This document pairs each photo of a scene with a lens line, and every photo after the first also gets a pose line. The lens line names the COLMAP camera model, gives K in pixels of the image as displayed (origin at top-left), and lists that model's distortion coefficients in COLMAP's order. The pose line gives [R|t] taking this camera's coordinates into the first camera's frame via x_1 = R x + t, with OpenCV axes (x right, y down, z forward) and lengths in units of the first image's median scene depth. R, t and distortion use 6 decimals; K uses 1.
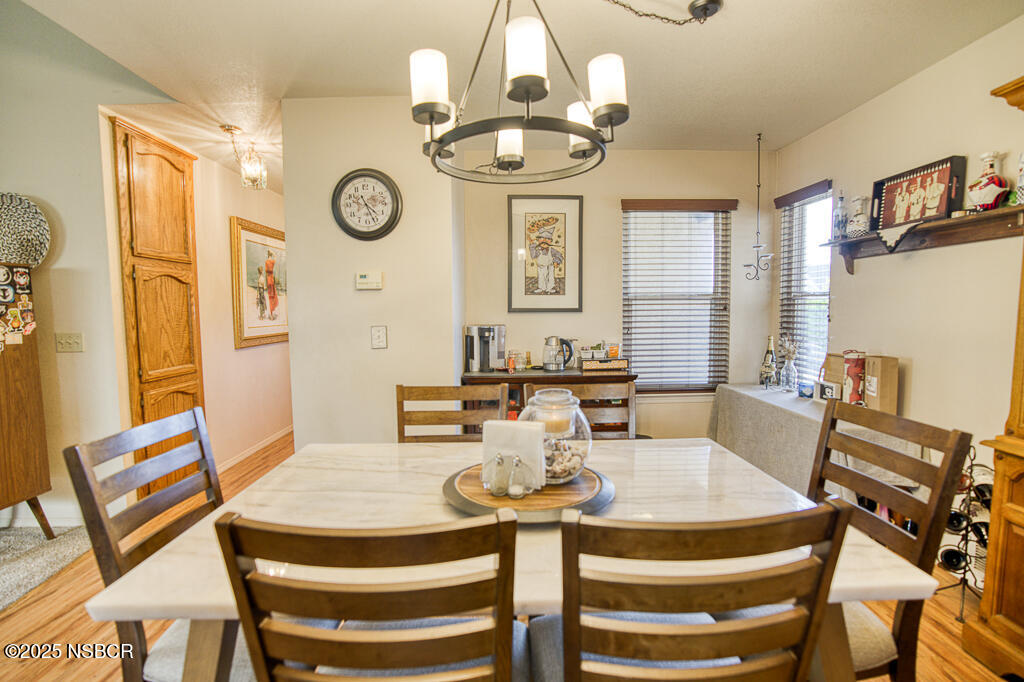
lens RADIAL K [[472.5, 0, 512.0], [0, 472.5, 341.0], [0, 0, 1]] dist [-0.069931, 0.028559]
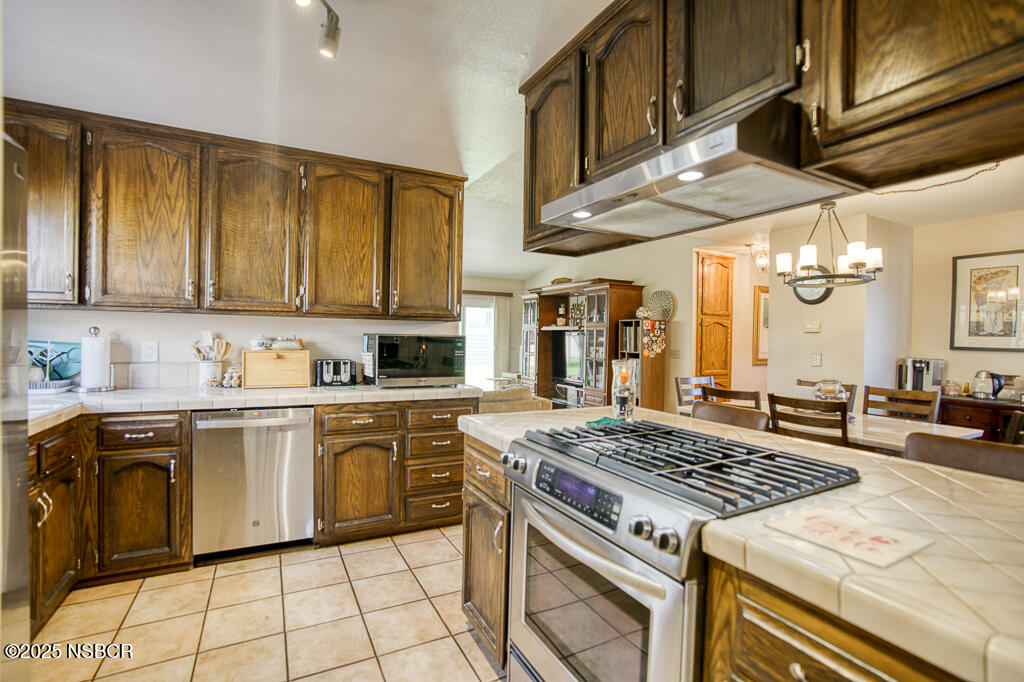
lens RADIAL K [[472.5, 0, 512.0], [0, 472.5, 341.0], [0, 0, 1]] dist [-0.069931, 0.028559]
pose [[0.454575, 0.025247, -0.890351, 0.582563], [-0.083142, 0.996437, -0.014193, 0.032323], [0.886820, 0.080477, 0.455054, -0.630374]]
